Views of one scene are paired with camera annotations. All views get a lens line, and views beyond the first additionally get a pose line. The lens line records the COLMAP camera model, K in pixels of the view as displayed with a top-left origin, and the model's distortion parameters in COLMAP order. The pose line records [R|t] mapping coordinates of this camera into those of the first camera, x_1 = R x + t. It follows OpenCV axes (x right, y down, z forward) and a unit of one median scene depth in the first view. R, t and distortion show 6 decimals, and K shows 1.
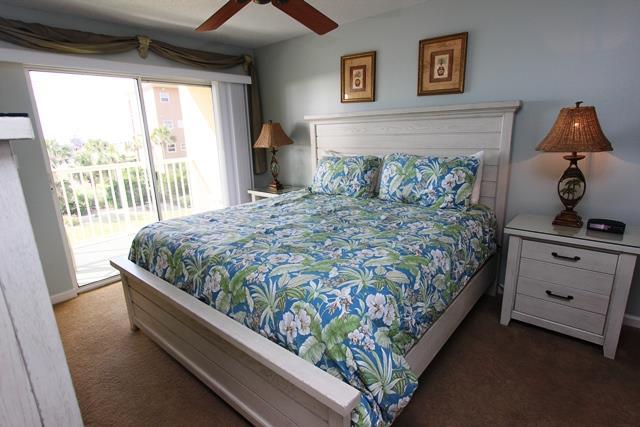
lens RADIAL K [[343.5, 0, 324.8], [0, 343.5, 214.8], [0, 0, 1]] dist [-0.005314, -0.000906]
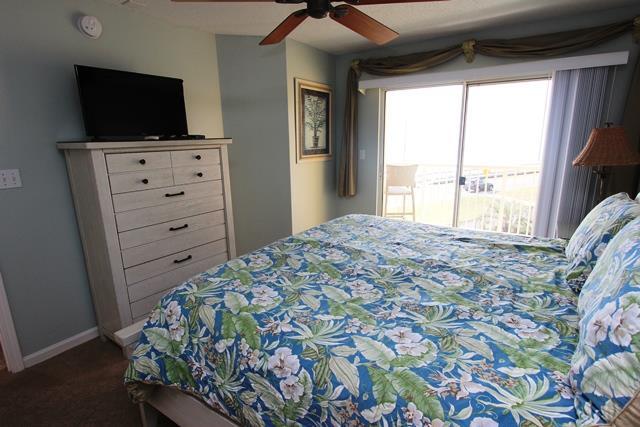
lens RADIAL K [[343.5, 0, 322.8], [0, 343.5, 215.1], [0, 0, 1]] dist [-0.005314, -0.000906]
pose [[0.094094, 0.250853, -0.963441, 0.686810], [-0.229904, 0.947053, 0.224132, -0.225285], [0.968654, 0.200409, 0.146784, 0.731877]]
